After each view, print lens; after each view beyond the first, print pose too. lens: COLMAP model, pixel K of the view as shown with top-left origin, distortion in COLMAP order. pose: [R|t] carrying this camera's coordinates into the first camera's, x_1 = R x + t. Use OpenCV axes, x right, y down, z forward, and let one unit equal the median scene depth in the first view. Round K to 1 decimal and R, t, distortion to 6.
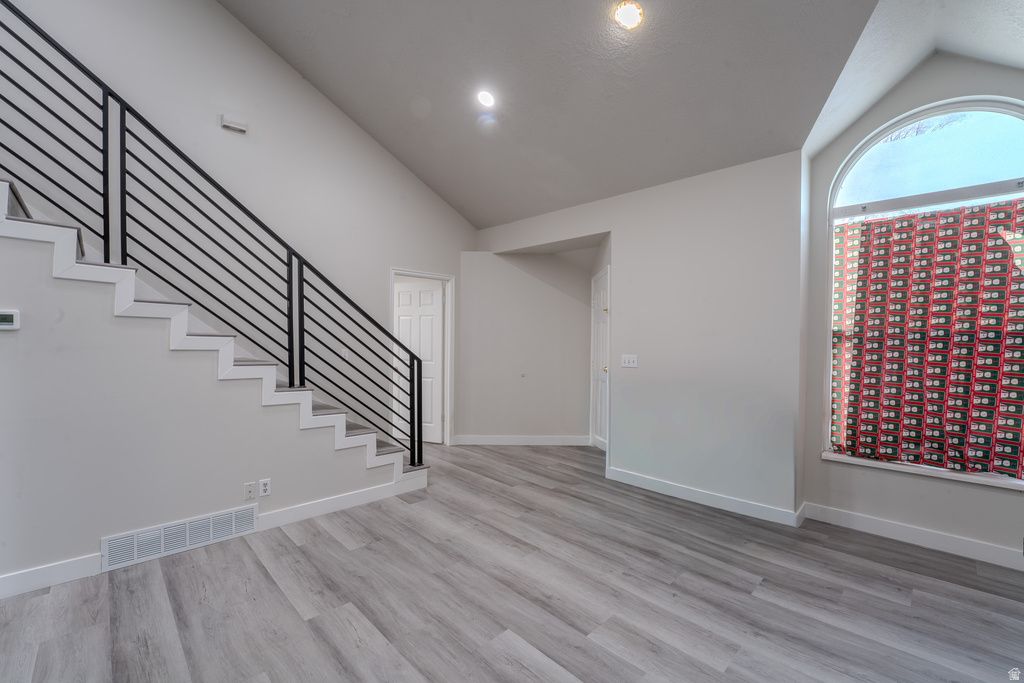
lens RADIAL K [[432.4, 0, 511.0], [0, 432.4, 340.2], [0, 0, 1]] dist [-0.021490, 0.000836]
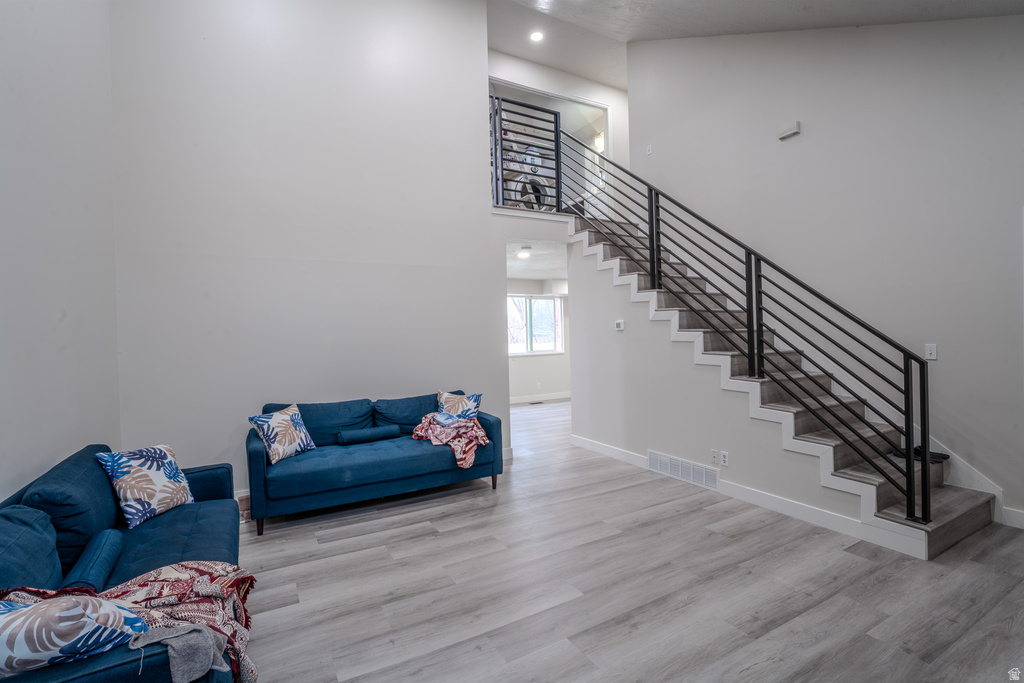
lens RADIAL K [[464.5, 0, 512.7], [0, 464.5, 340.0], [0, 0, 1]] dist [-0.011415, 0.000584]
pose [[-0.254196, 0.007753, -0.967122, 0.844548], [0.010641, 0.999930, 0.005219, 0.003854], [0.967094, -0.008964, -0.254261, 0.797988]]
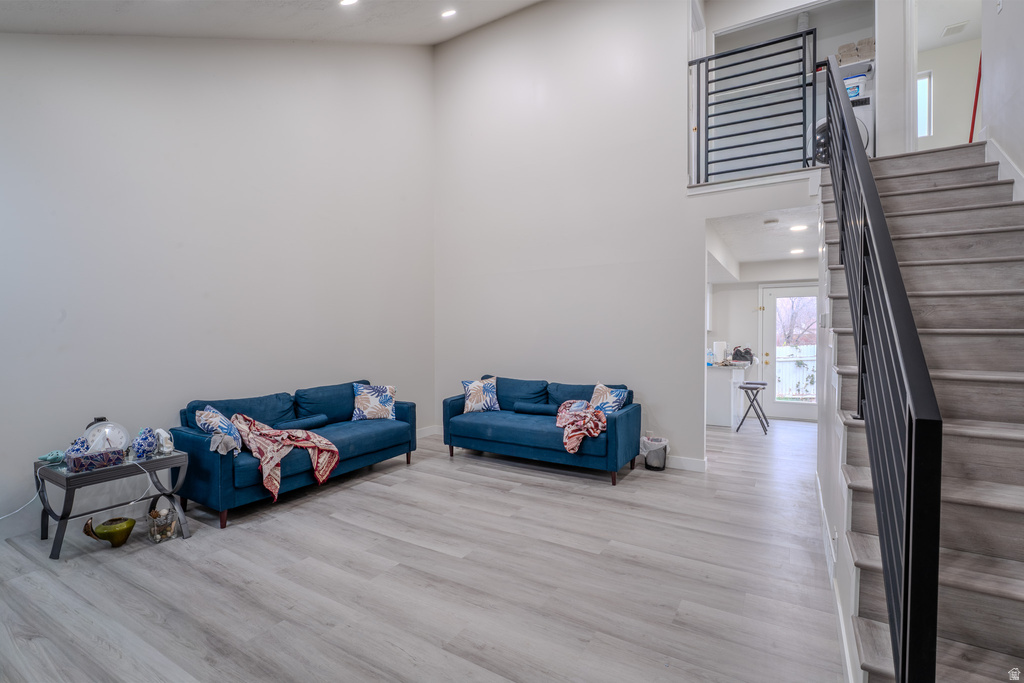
lens RADIAL K [[464.5, 0, 514.3], [0, 464.5, 339.4], [0, 0, 1]] dist [-0.011415, 0.000584]
pose [[-0.966250, -0.004115, -0.257573, 0.141430], [-0.010554, 0.999665, 0.023622, -0.007967], [0.257389, 0.025543, -0.965970, 1.660814]]
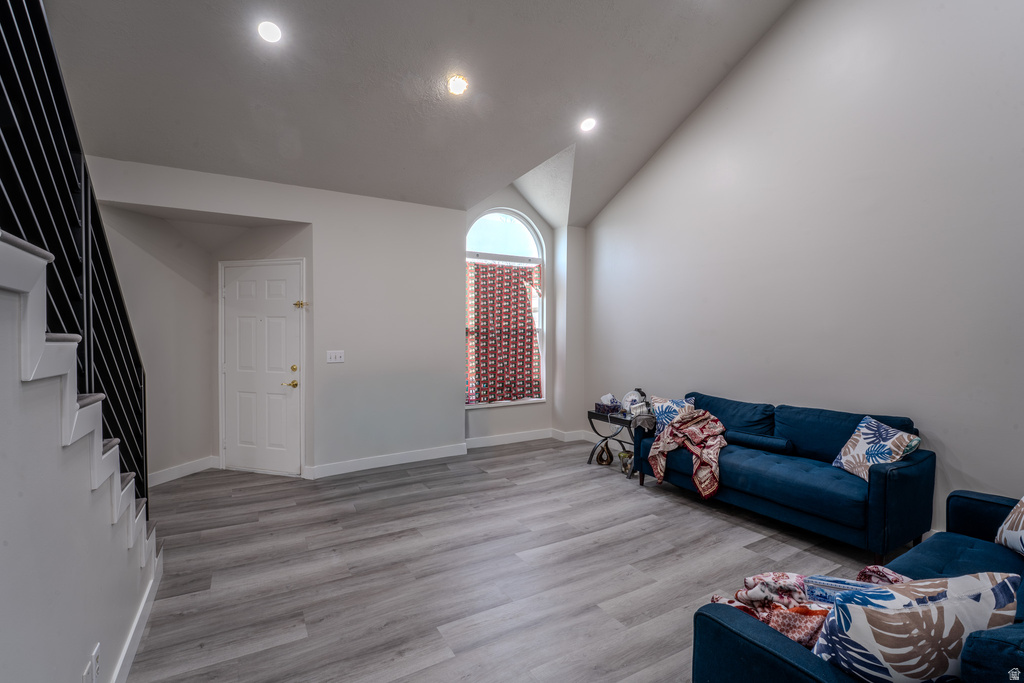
lens RADIAL K [[464.5, 0, 512.1], [0, 464.5, 341.4], [0, 0, 1]] dist [-0.011415, 0.000584]
pose [[0.239106, -0.025090, 0.970669, -0.981790], [0.008133, 0.999683, 0.023836, -0.014870], [-0.970959, 0.002195, 0.239234, 0.465360]]
